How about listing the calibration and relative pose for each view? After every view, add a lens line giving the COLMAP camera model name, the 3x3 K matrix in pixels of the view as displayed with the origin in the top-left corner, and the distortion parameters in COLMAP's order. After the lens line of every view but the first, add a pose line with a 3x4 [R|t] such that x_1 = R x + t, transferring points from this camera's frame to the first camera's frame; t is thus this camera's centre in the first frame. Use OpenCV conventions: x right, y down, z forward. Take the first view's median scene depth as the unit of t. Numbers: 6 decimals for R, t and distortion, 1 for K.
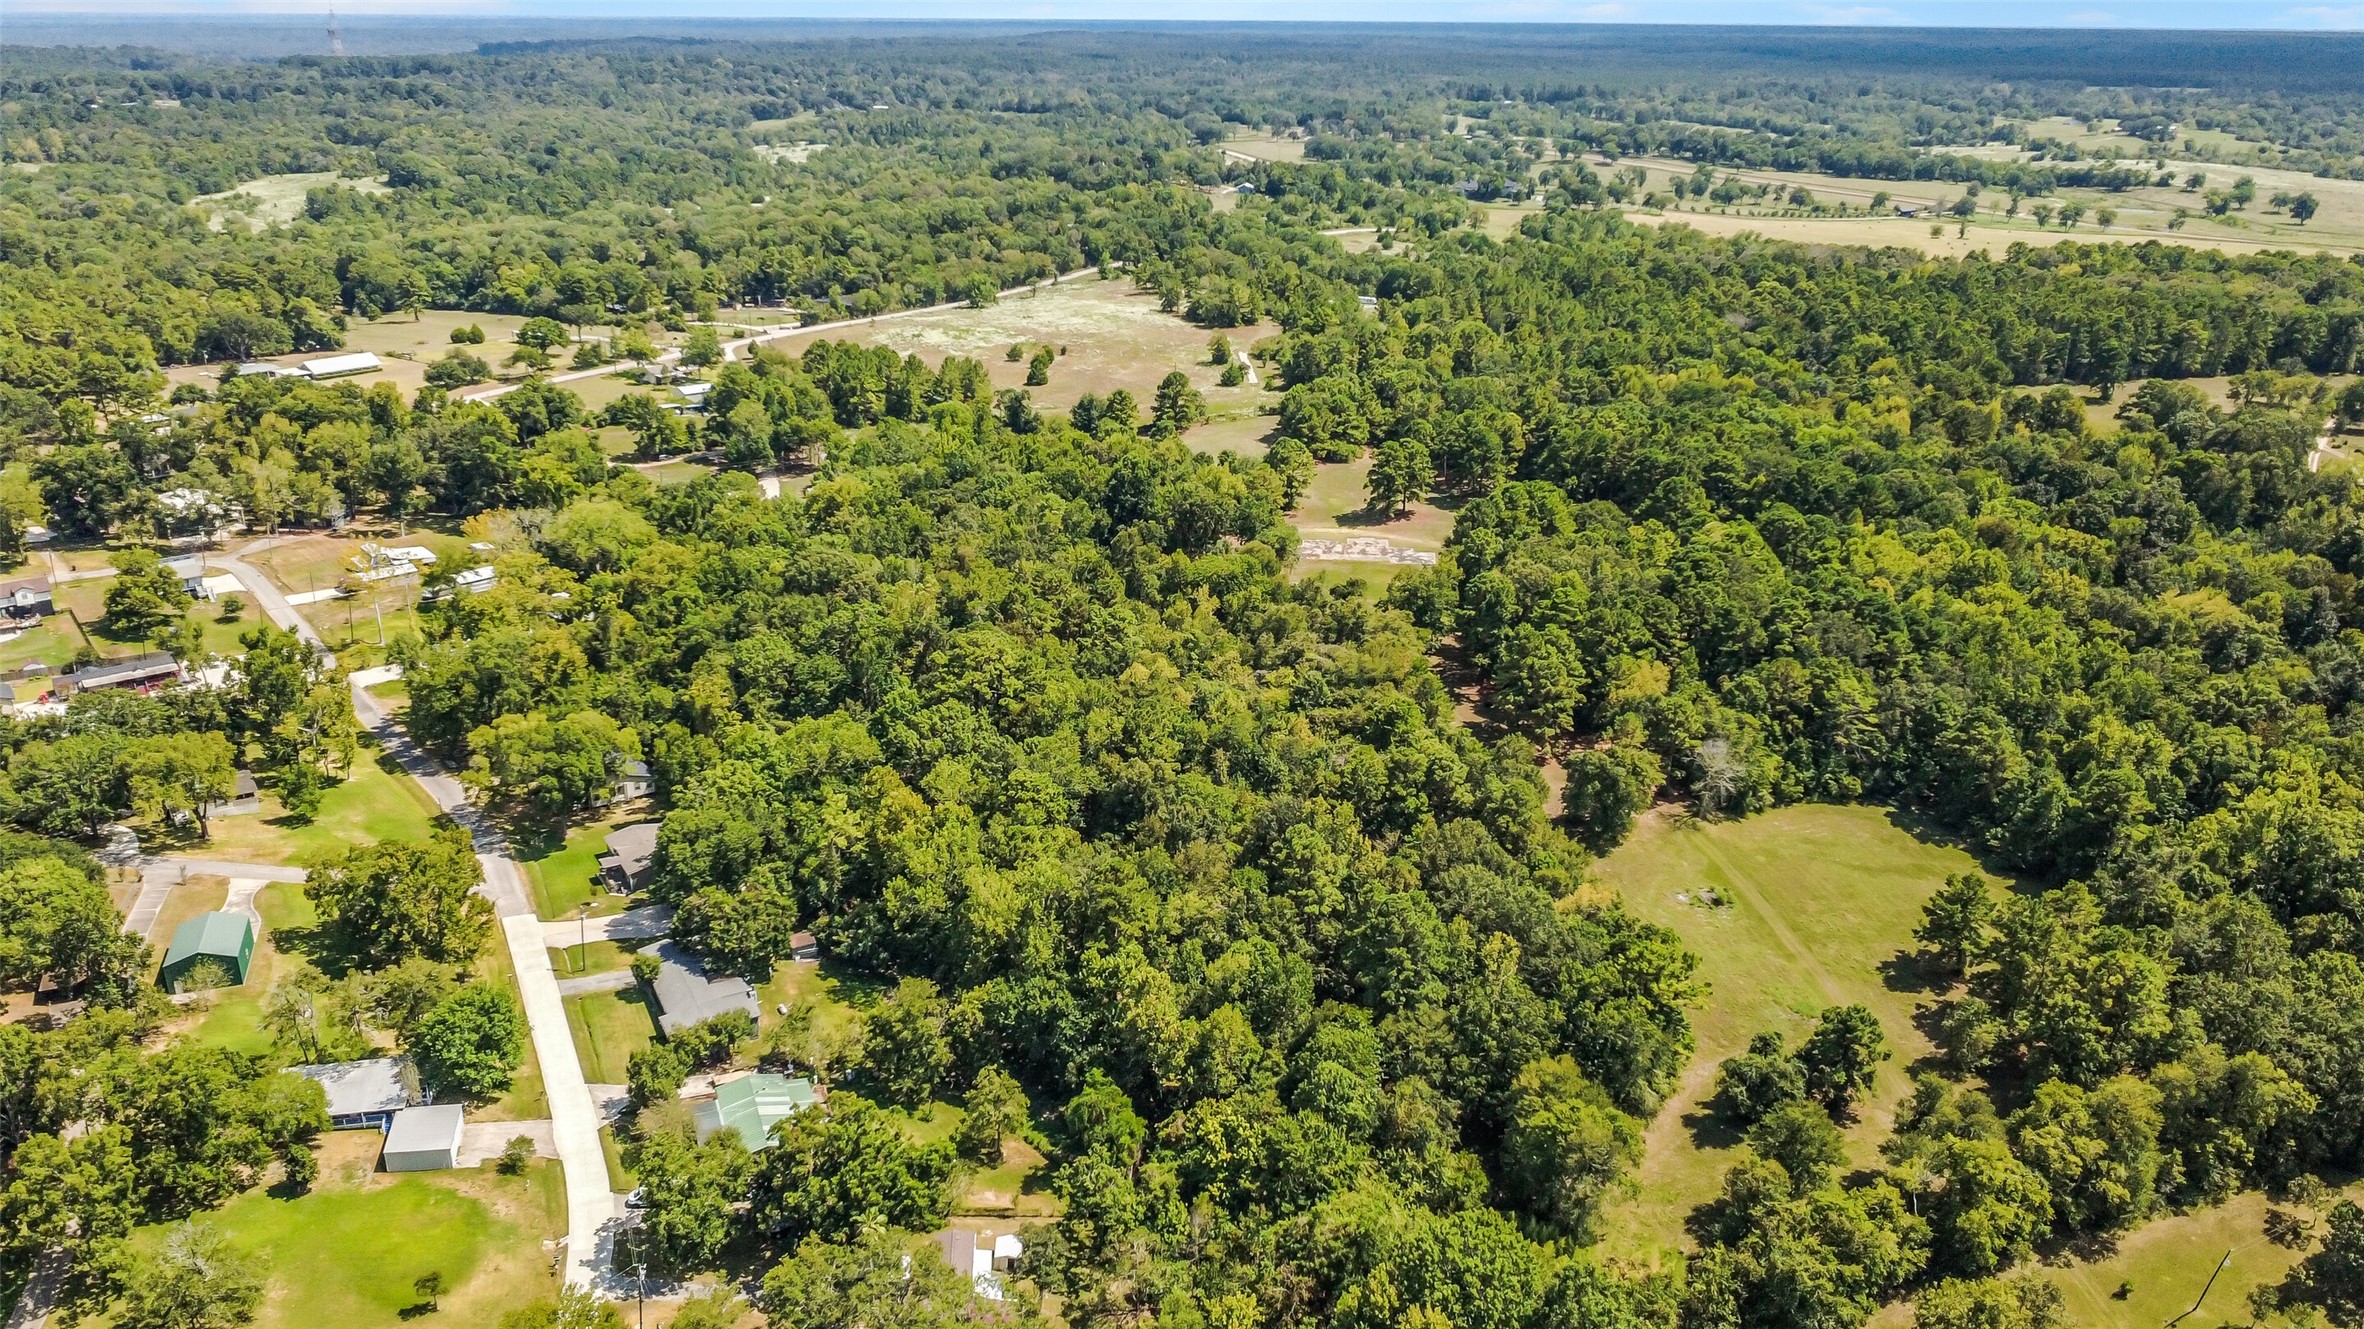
lens RADIAL K [[1731.5, 0, 1185.6], [0, 1731.5, 676.3], [0, 0, 1]] dist [-0.005505, 0.005436]
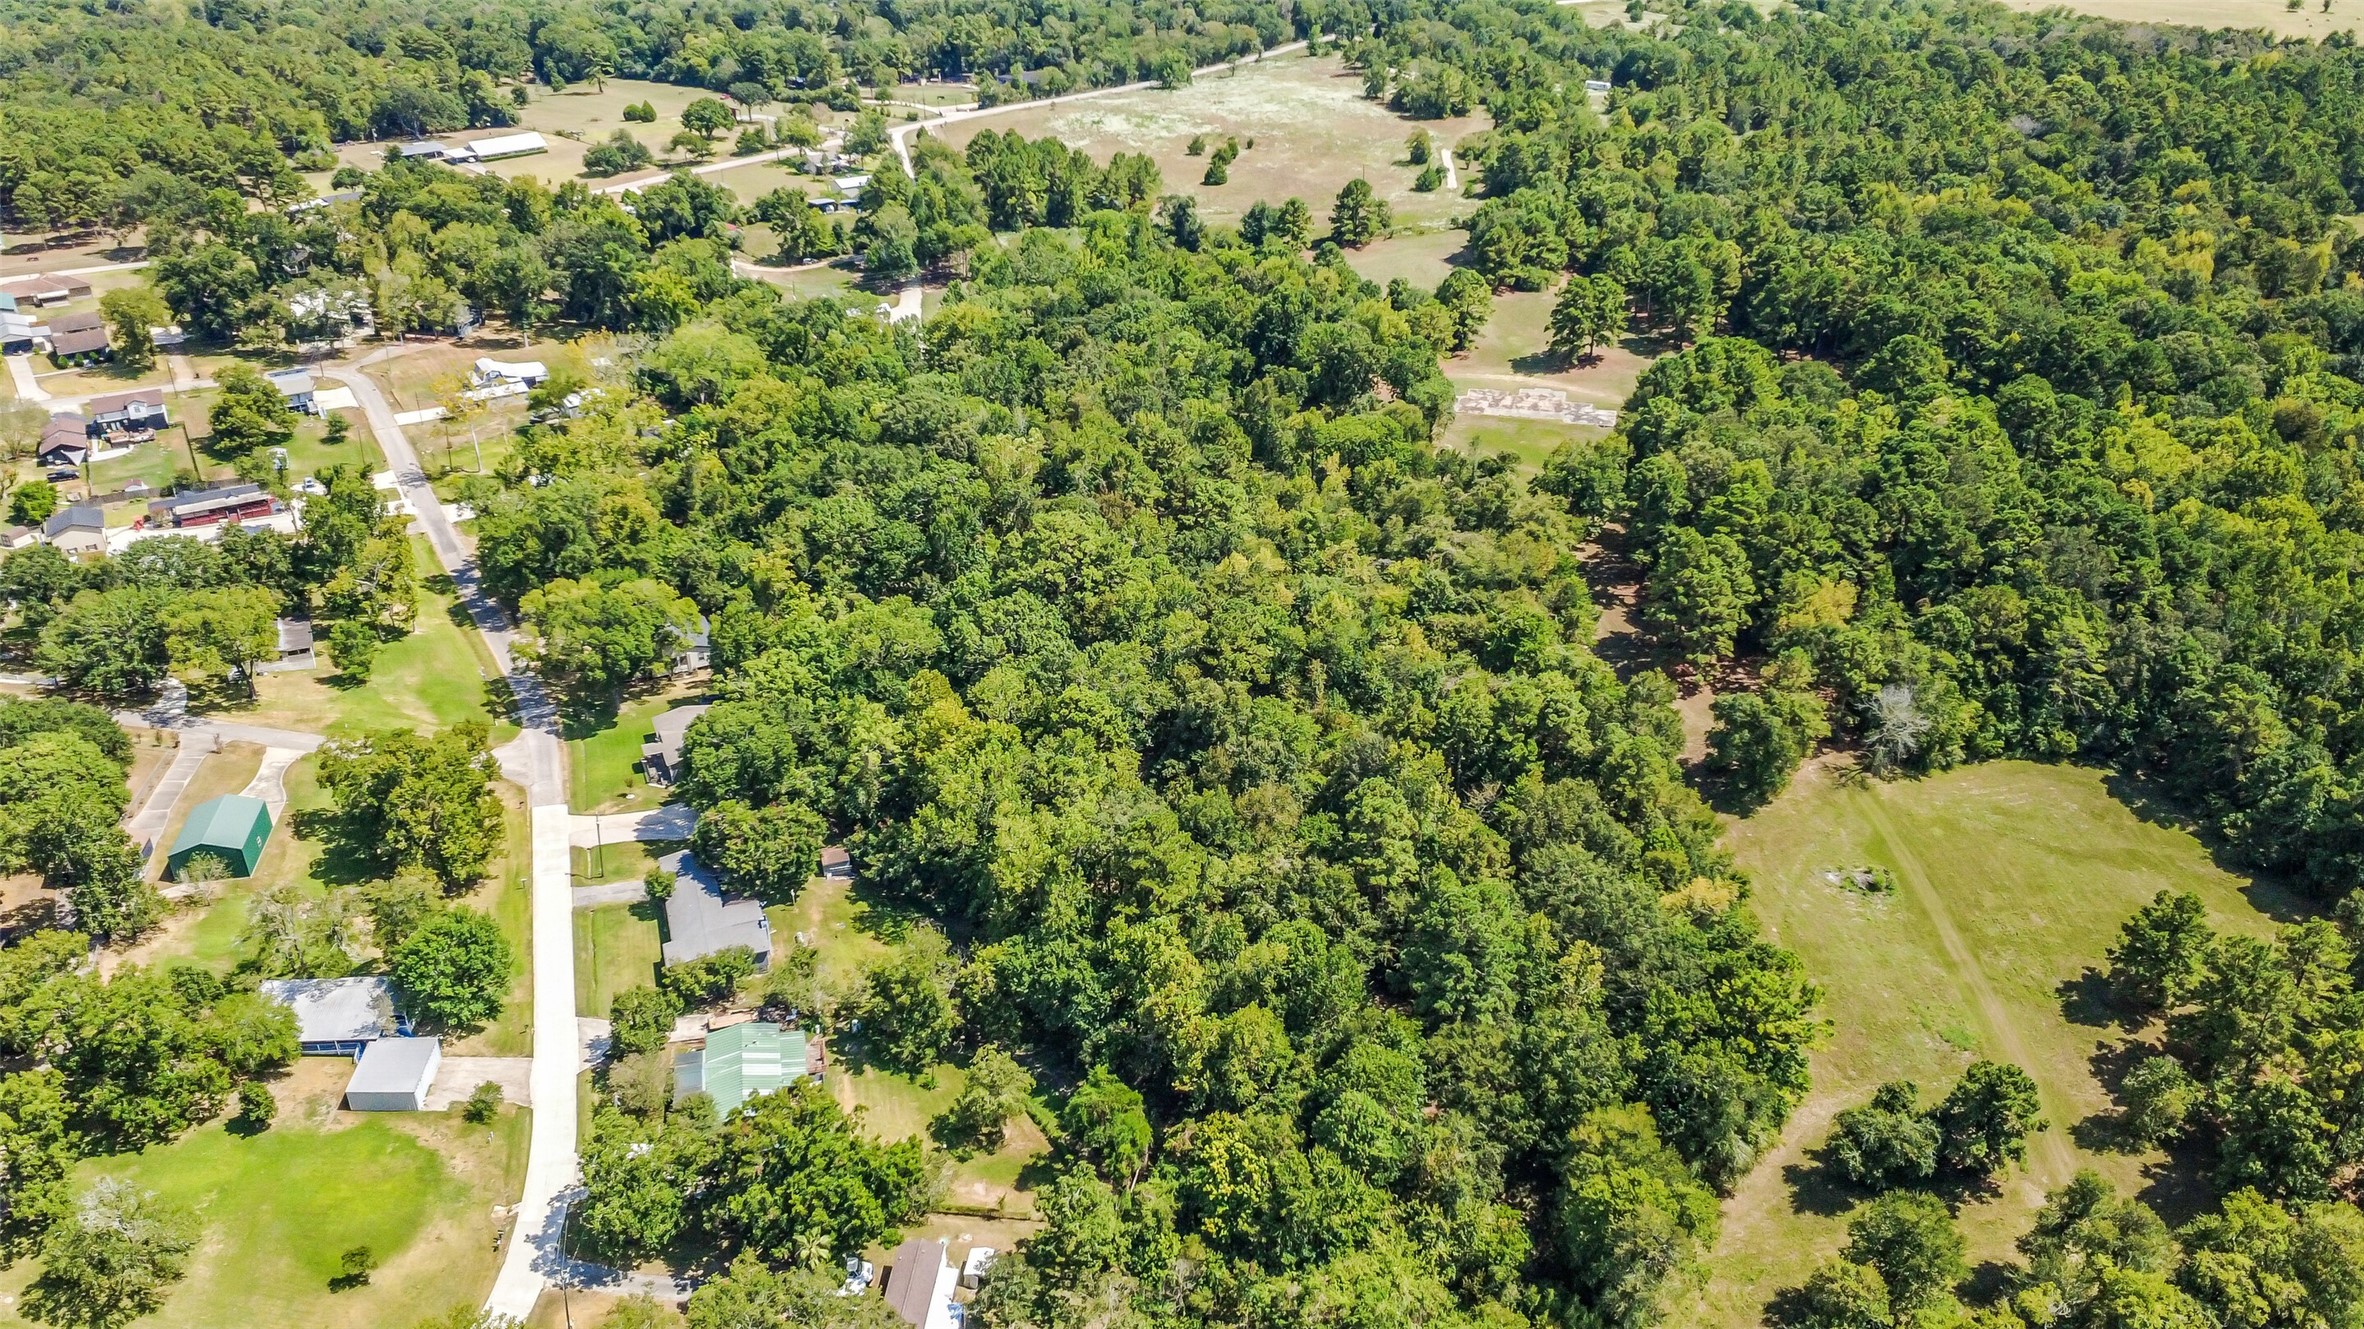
lens RADIAL K [[1731.5, 0, 1185.9], [0, 1731.5, 664.4], [0, 0, 1]] dist [-0.005505, 0.005436]
pose [[0.989355, 0.061363, -0.131950, 0.068233], [-0.043752, 0.990224, 0.132449, -0.068256], [0.138788, -0.125266, 0.982368, 0.111601]]
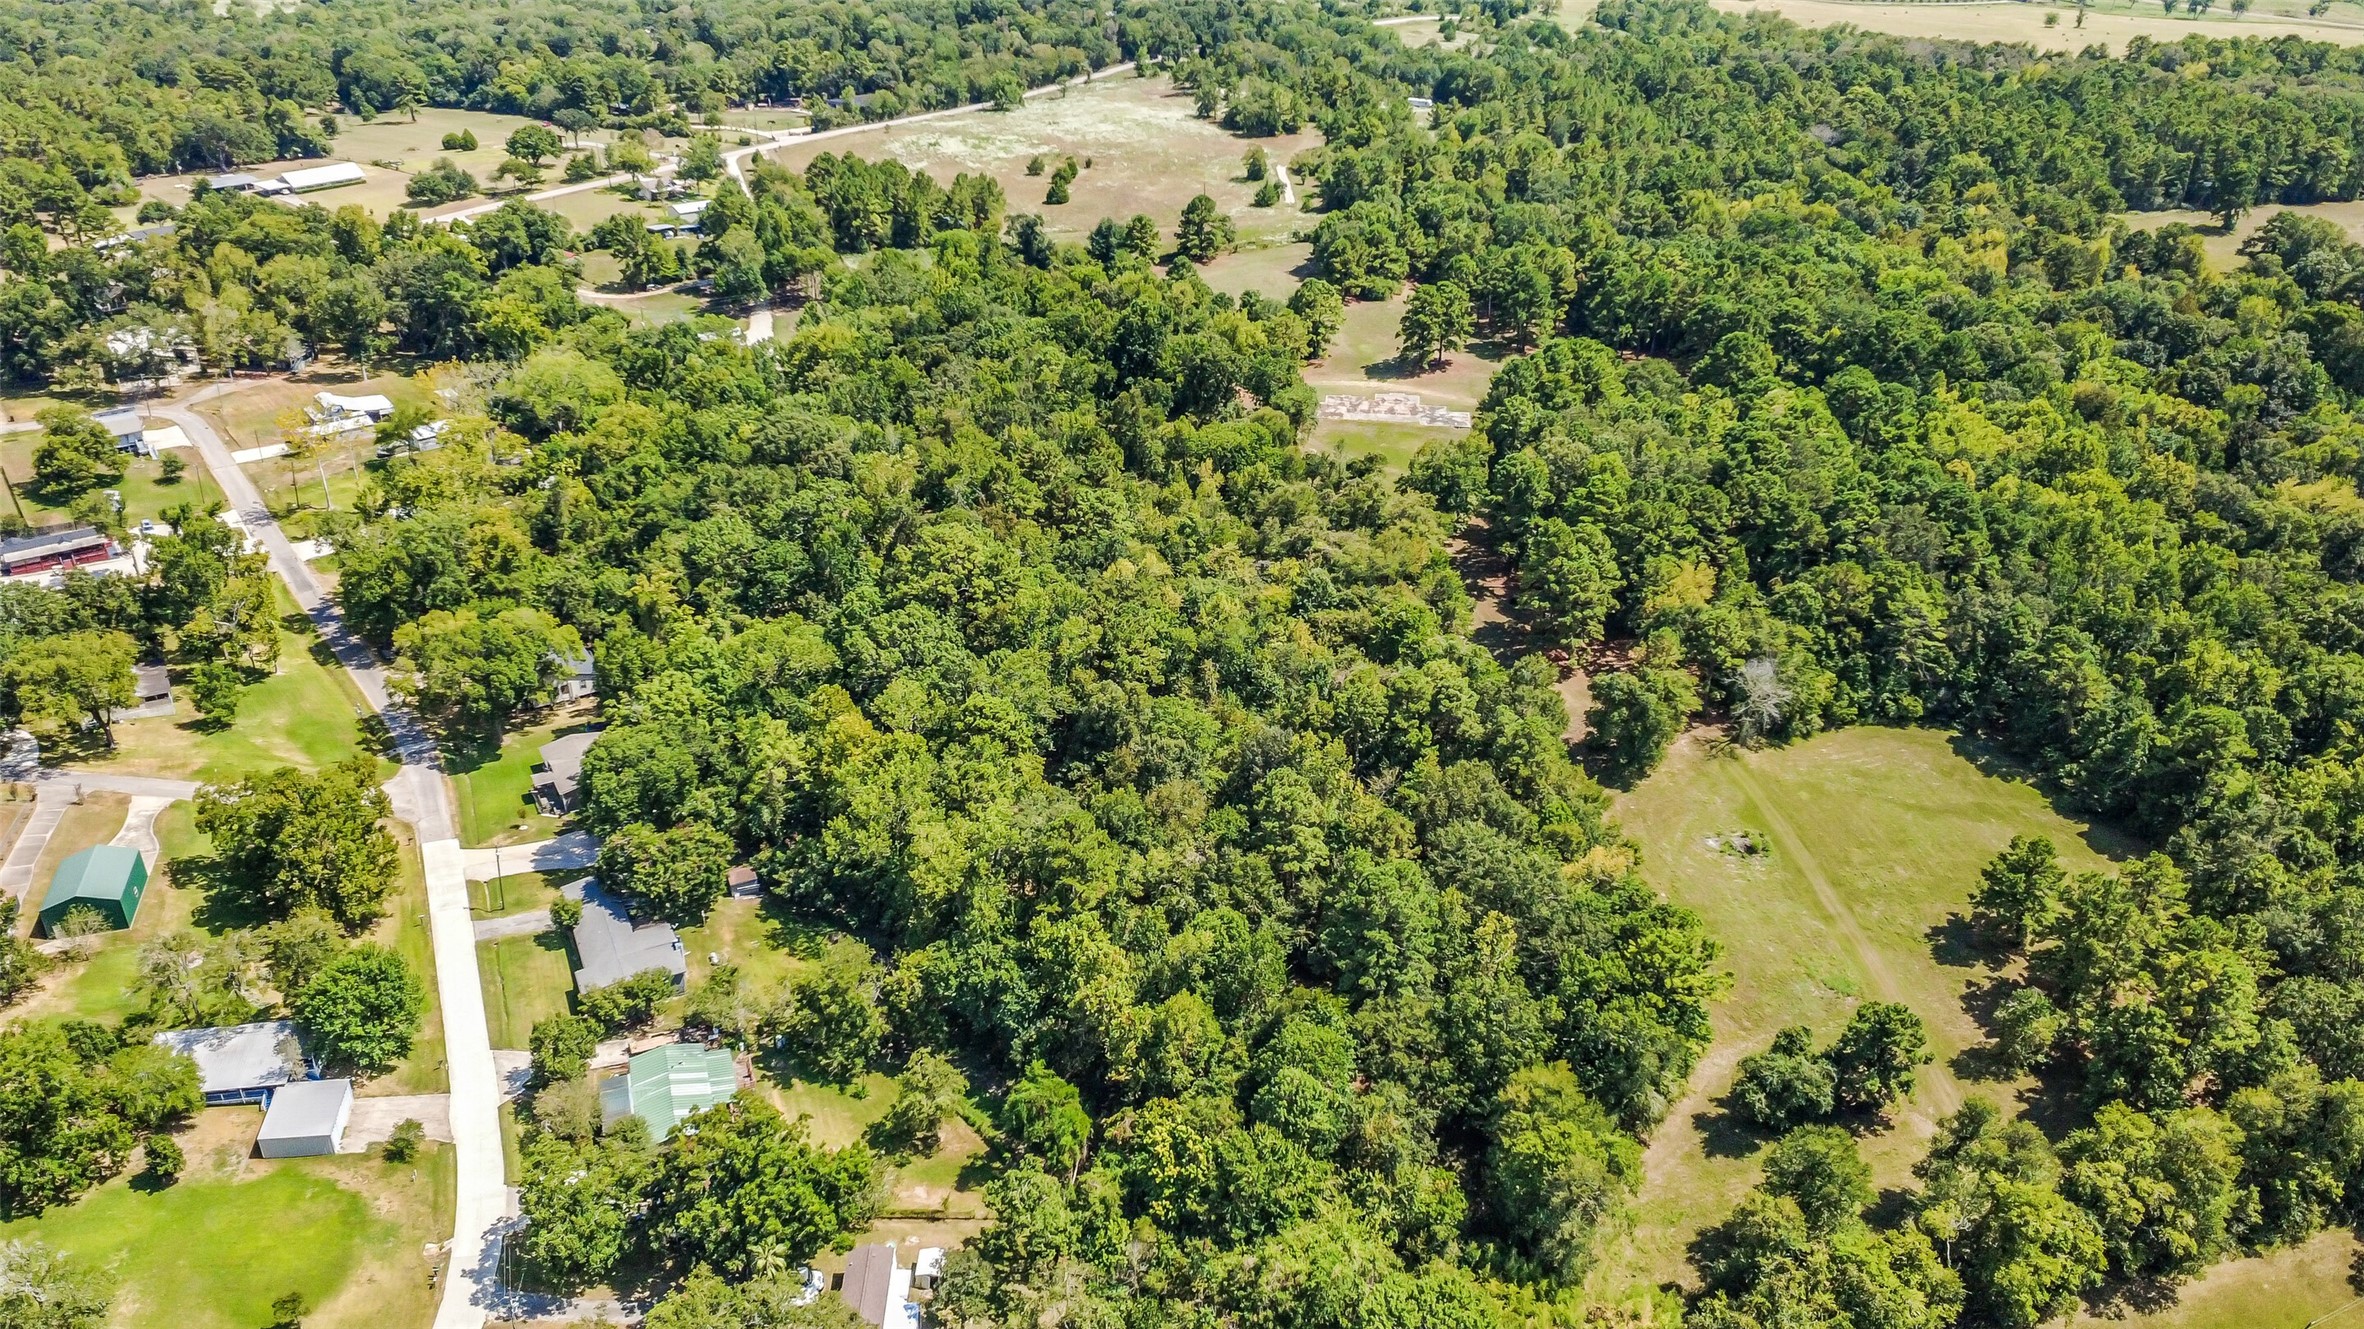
lens RADIAL K [[1731.5, 0, 1184.4], [0, 1731.5, 665.5], [0, 0, 1]] dist [-0.005505, 0.005436]
pose [[0.999209, 0.016783, -0.036057, 0.038262], [-0.012442, 0.993006, 0.117409, -0.059383], [0.037775, -0.116867, 0.992429, 0.093356]]
